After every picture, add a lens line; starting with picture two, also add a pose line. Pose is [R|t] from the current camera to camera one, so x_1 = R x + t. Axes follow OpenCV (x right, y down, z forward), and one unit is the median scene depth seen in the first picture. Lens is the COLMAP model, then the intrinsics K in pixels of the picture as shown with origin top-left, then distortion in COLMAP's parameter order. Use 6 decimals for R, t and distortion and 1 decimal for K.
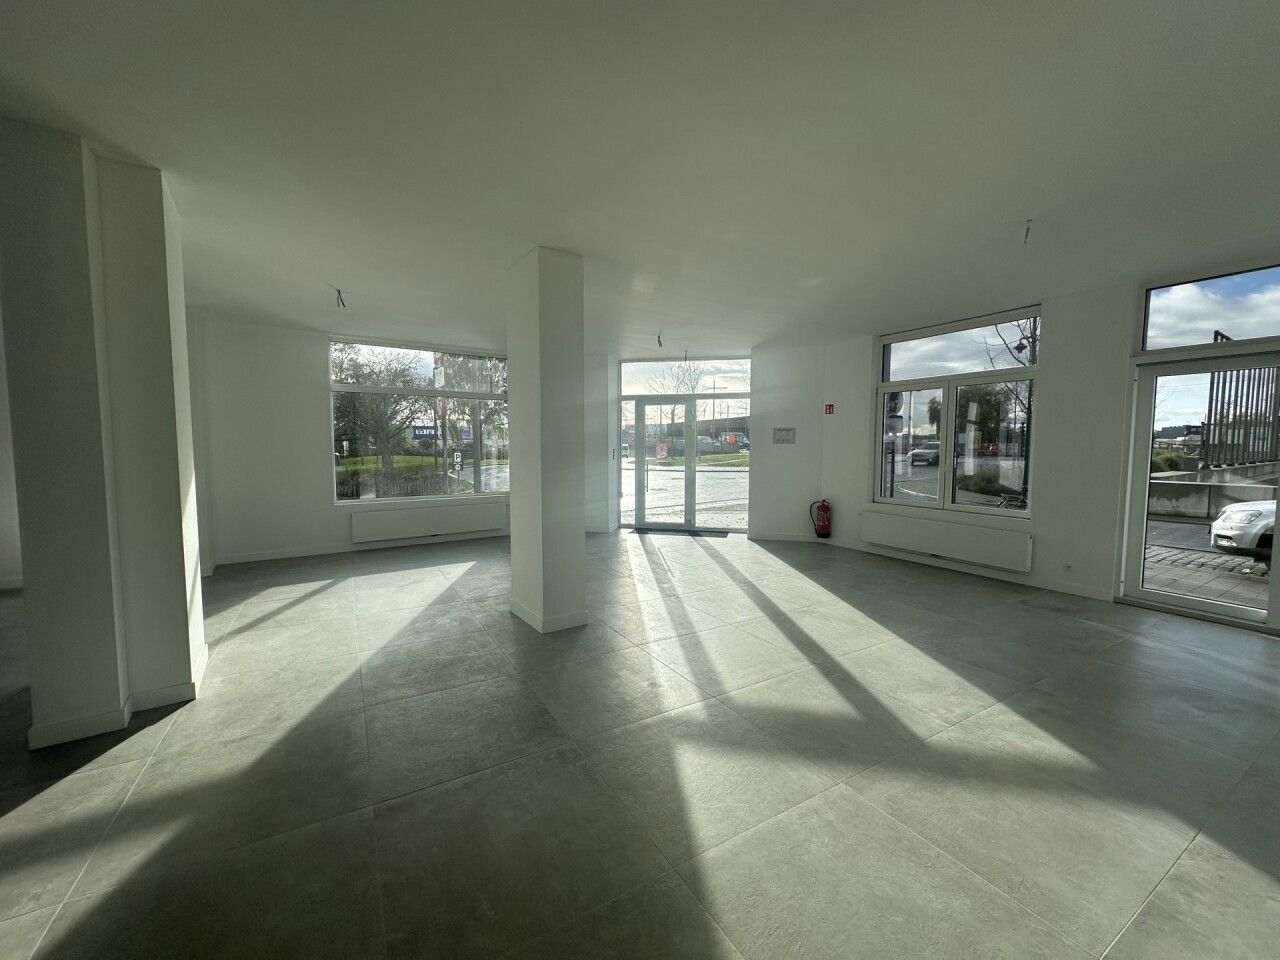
lens RADIAL K [[509.3, 0, 640.0], [0, 509.3, 480.0], [0, 0, 1]] dist [-0.003455, 0.000673]
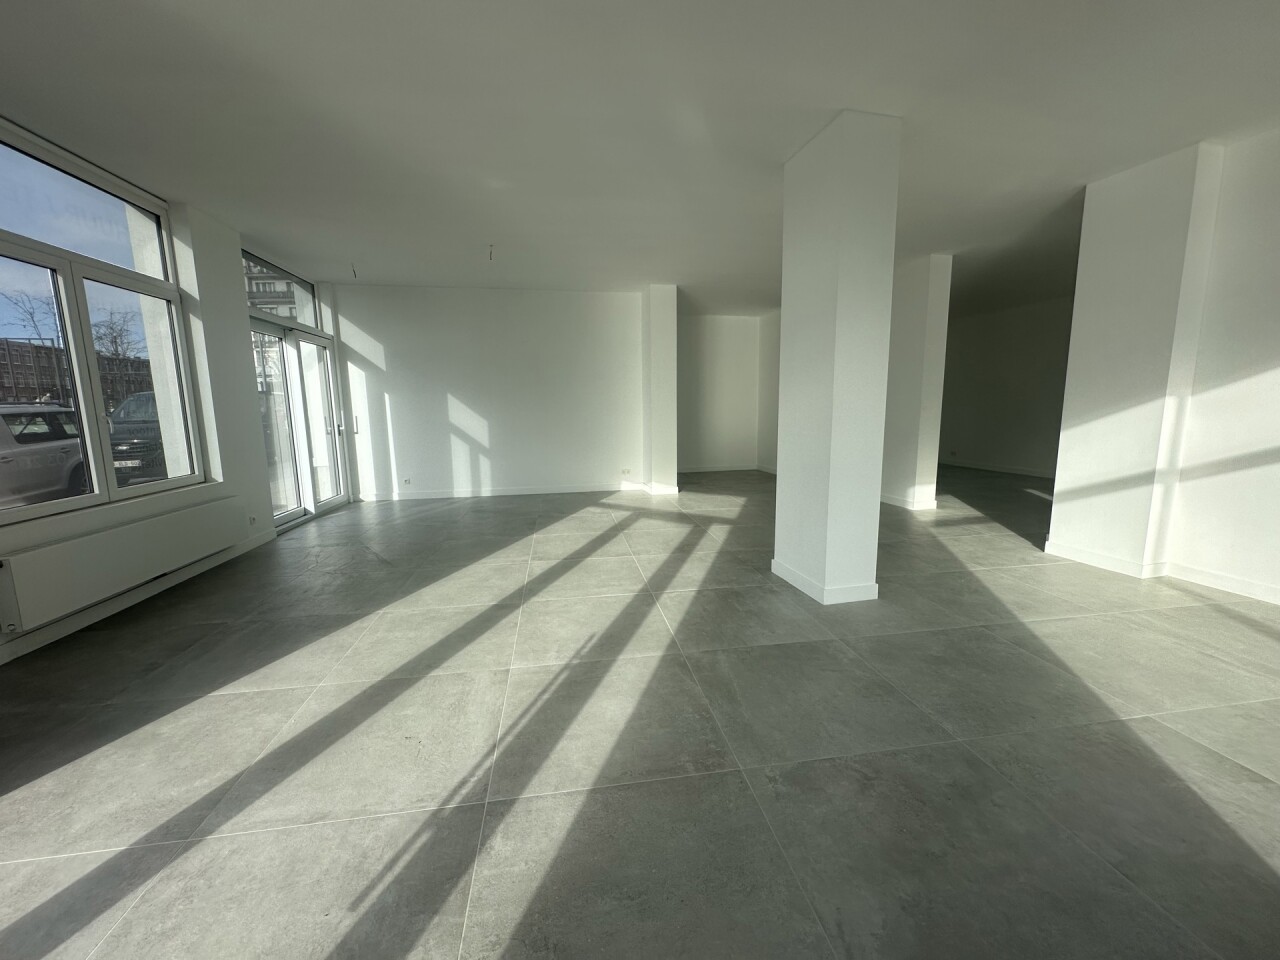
lens RADIAL K [[509.3, 0, 640.0], [0, 509.3, 480.0], [0, 0, 1]] dist [-0.003455, 0.000673]
pose [[-0.936561, -0.040477, 0.348159, -0.112207], [0.036941, 0.976378, 0.212887, -0.051274], [-0.348552, 0.212243, -0.912943, 1.062173]]
